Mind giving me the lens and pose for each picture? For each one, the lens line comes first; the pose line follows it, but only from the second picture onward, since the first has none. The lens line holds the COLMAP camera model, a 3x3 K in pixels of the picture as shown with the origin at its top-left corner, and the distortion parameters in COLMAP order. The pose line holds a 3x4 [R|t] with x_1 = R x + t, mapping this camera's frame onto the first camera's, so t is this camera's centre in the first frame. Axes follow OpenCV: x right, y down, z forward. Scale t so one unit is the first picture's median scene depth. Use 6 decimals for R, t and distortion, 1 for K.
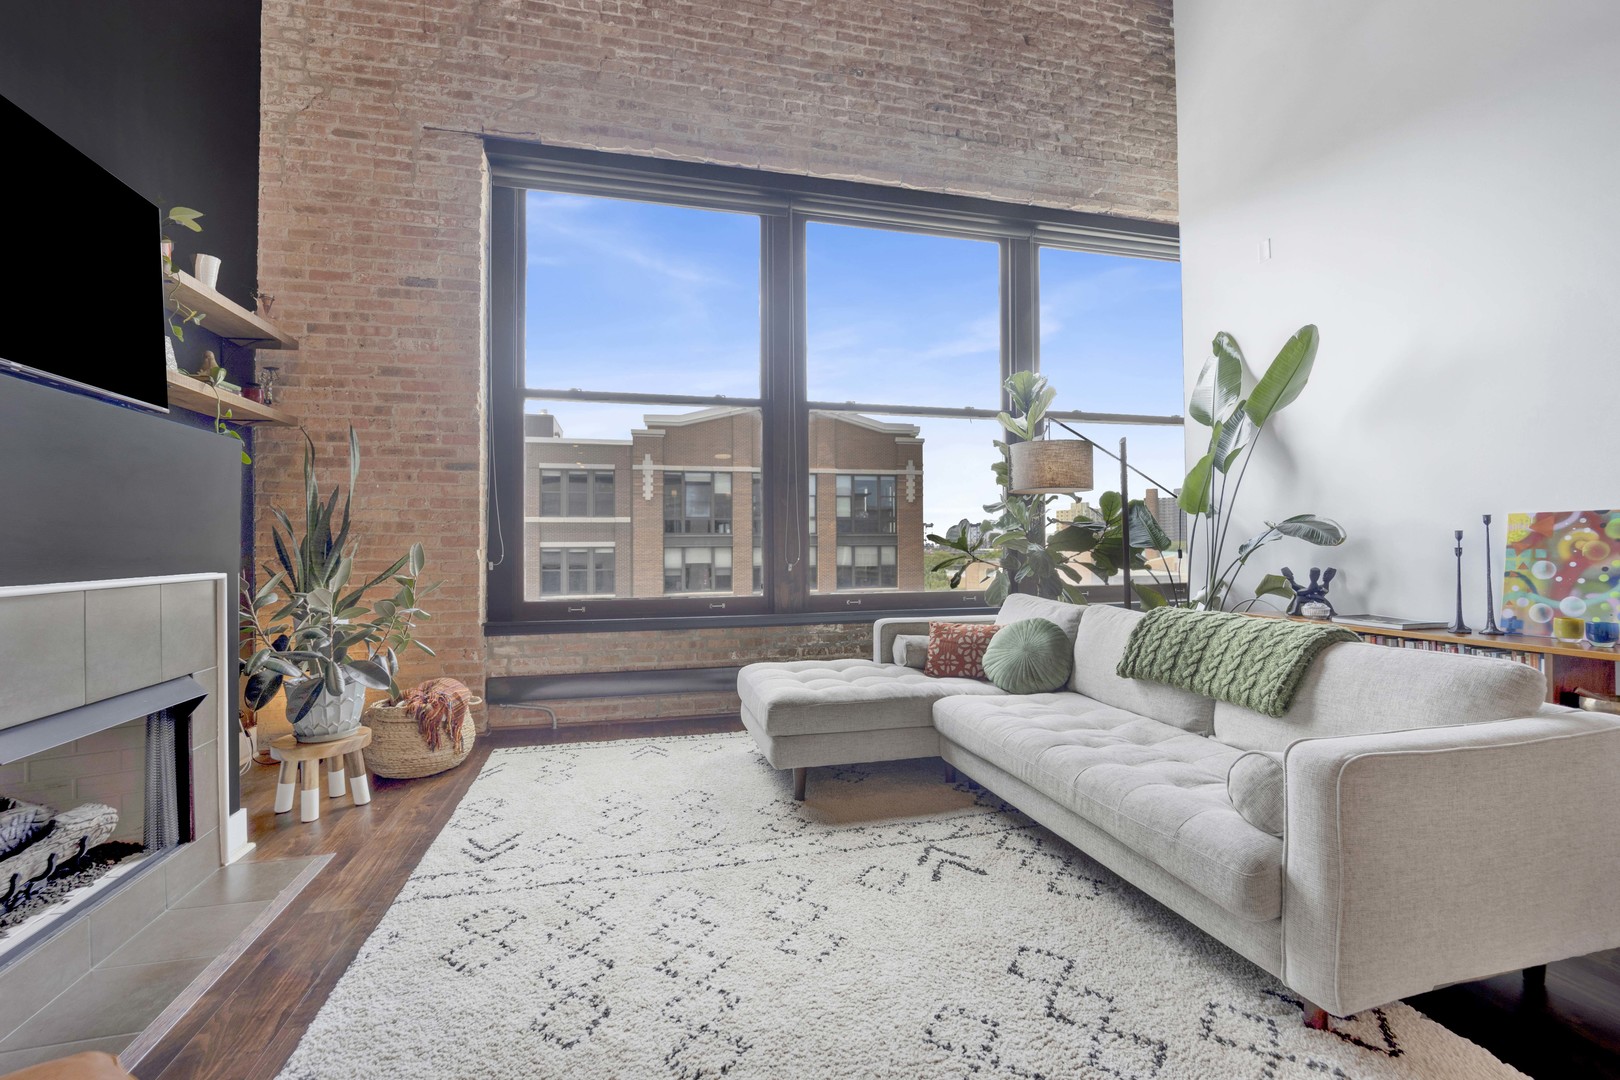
lens RADIAL K [[700.9, 0, 810.0], [0, 700.9, 540.0], [0, 0, 1]] dist [-0.038129, -0.000344]
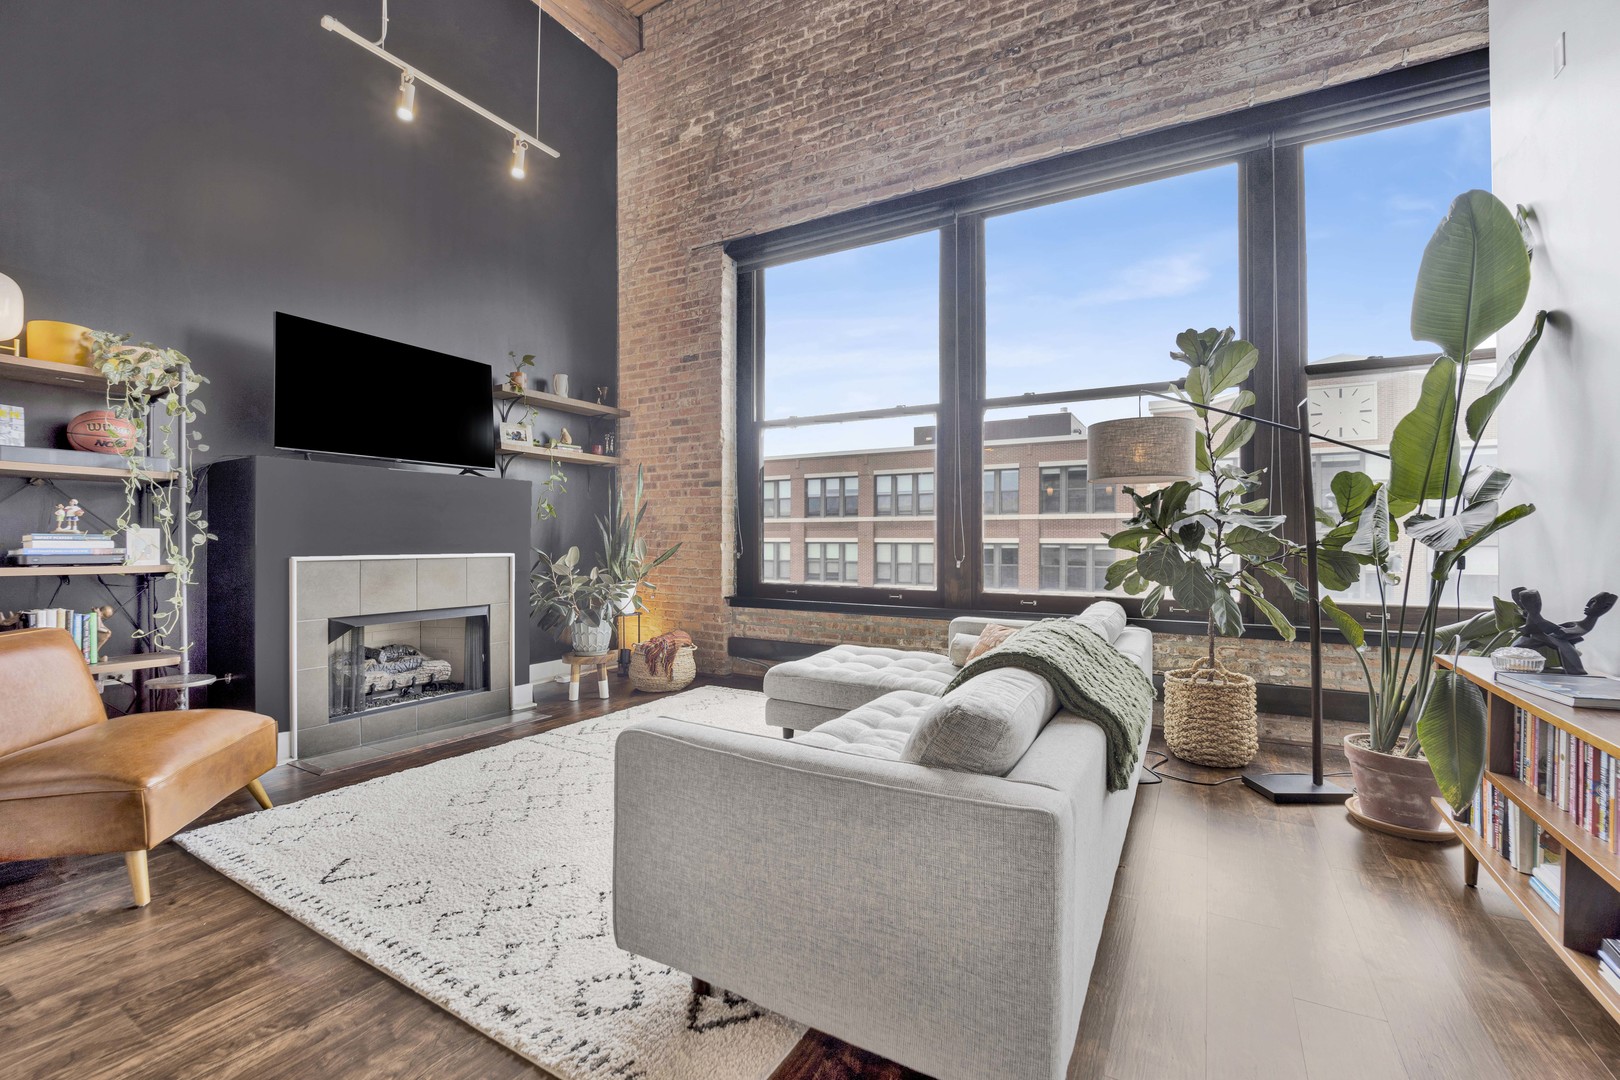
lens RADIAL K [[686.9, 0, 784.3], [0, 686.9, 540.6], [0, 0, 1]] dist [-0.038398, -0.000201]
pose [[0.696545, 0.008067, -0.717468, 0.575646], [-0.003360, 0.999963, 0.007981, -0.002671], [0.717505, -0.003149, 0.696546, 0.129365]]
